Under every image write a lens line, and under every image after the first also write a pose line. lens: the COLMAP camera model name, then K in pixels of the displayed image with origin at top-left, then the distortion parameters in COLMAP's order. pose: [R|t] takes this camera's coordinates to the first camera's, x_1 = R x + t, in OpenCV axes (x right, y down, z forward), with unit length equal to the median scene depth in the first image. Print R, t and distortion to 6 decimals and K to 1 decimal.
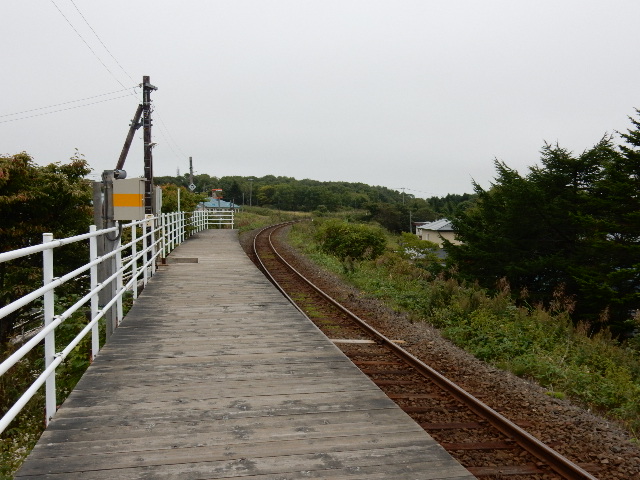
lens RADIAL K [[668.9, 0, 320.0], [0, 668.9, 240.0], [0, 0, 1]] dist [-0.091646, -0.003737]
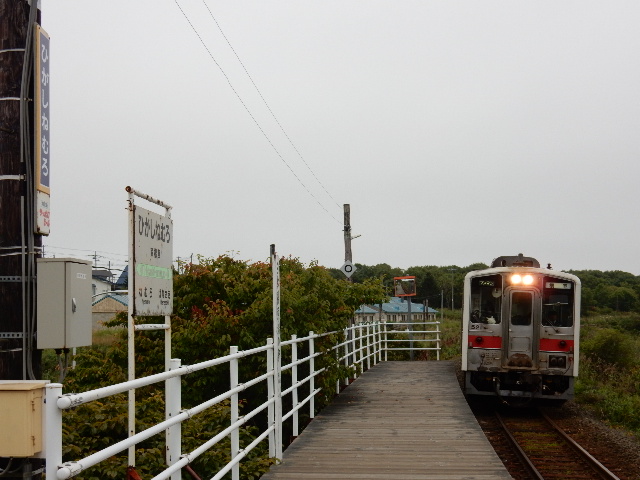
lens RADIAL K [[939.9, 0, 320.0], [0, 939.9, 240.0], [0, 0, 1]] dist [-0.169811, -0.004913]
pose [[0.971423, -0.030216, -0.235424, -0.017203], [0.000638, 0.992192, -0.124714, -0.005941], [0.237354, 0.121000, 0.963858, 0.105989]]
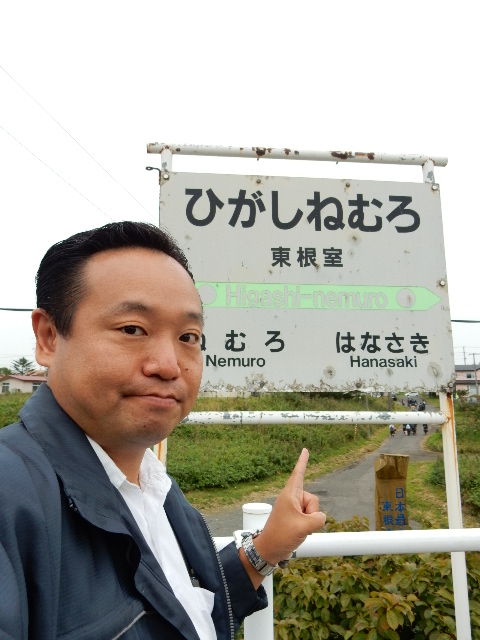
lens RADIAL K [[476.4, 0, 240.0], [0, 476.4, 320.0], [0, 0, 1]] dist [0.000466, -0.000987]
pose [[-0.054902, -0.151355, -0.986954, -0.042493], [-0.052862, 0.987499, -0.148498, -0.012162], [0.997091, 0.044019, -0.062216, 0.237886]]
